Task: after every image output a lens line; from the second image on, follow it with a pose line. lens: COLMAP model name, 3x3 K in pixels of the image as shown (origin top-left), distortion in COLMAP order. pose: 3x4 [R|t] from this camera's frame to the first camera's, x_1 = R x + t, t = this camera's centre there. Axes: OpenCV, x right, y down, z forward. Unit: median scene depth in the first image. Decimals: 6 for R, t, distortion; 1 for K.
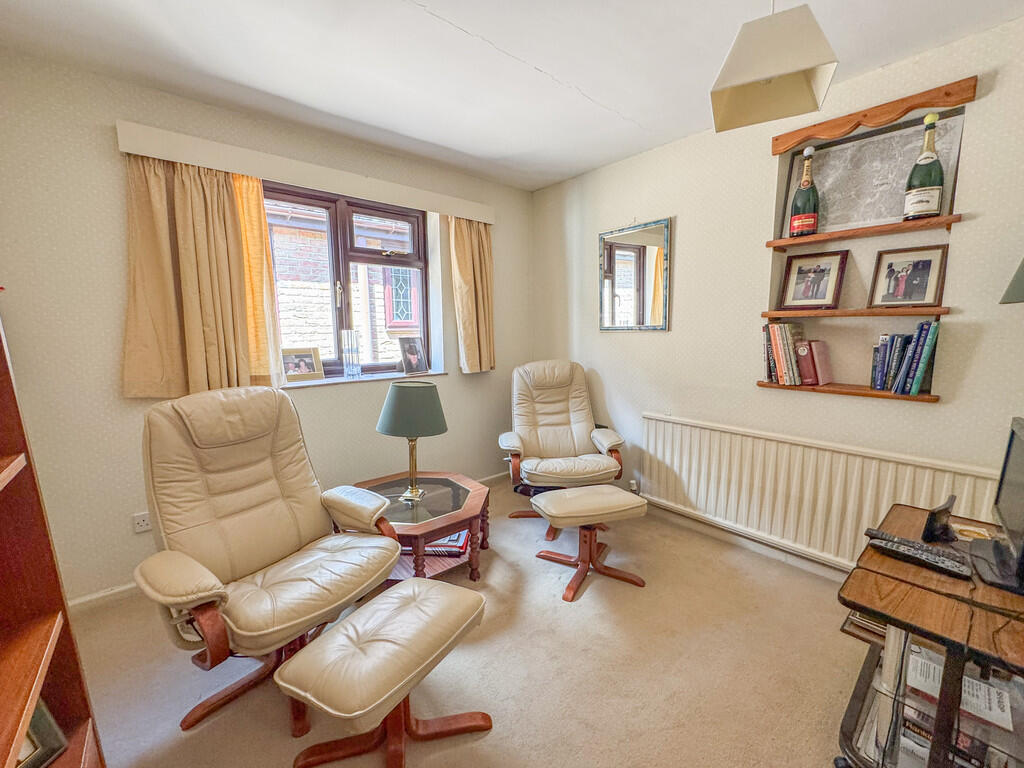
lens RADIAL K [[413.2, 0, 505.3], [0, 413.2, 382.5], [0, 0, 1]] dist [-0.000846, -0.000395]
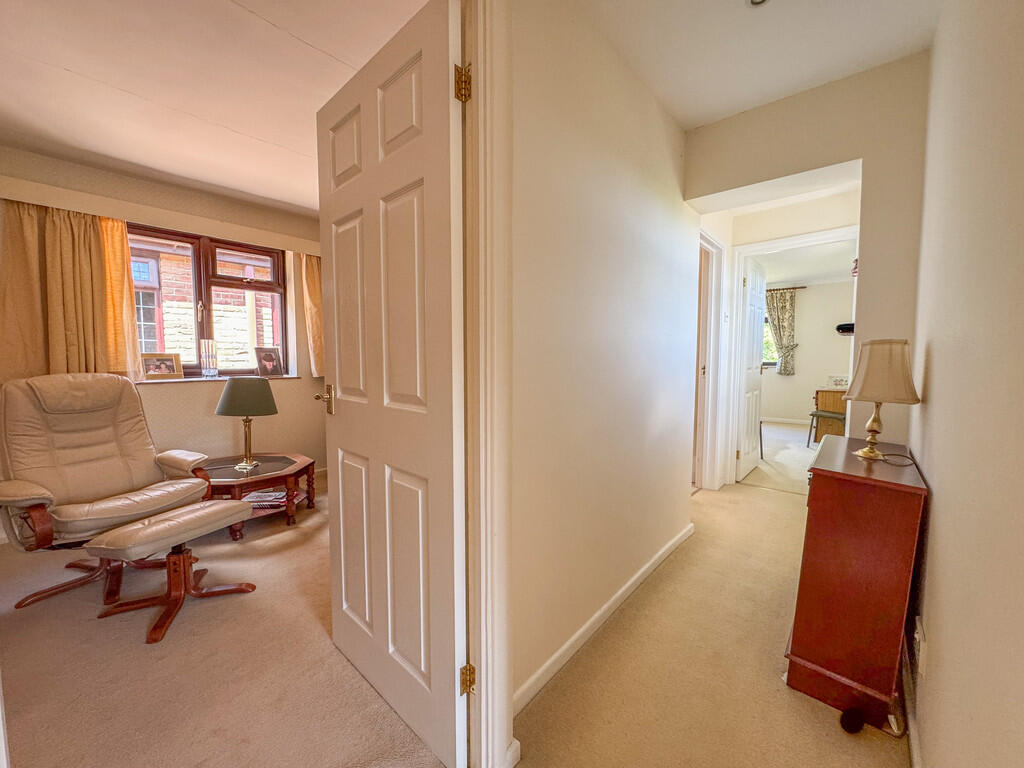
lens RADIAL K [[413.2, 0, 516.7], [0, 413.2, 384.3], [0, 0, 1]] dist [-0.000846, -0.000395]
pose [[0.989038, -0.000233, 0.147659, 0.430091], [0.010540, 0.997560, -0.069021, 0.123066], [-0.147283, 0.069821, 0.986627, -0.423941]]
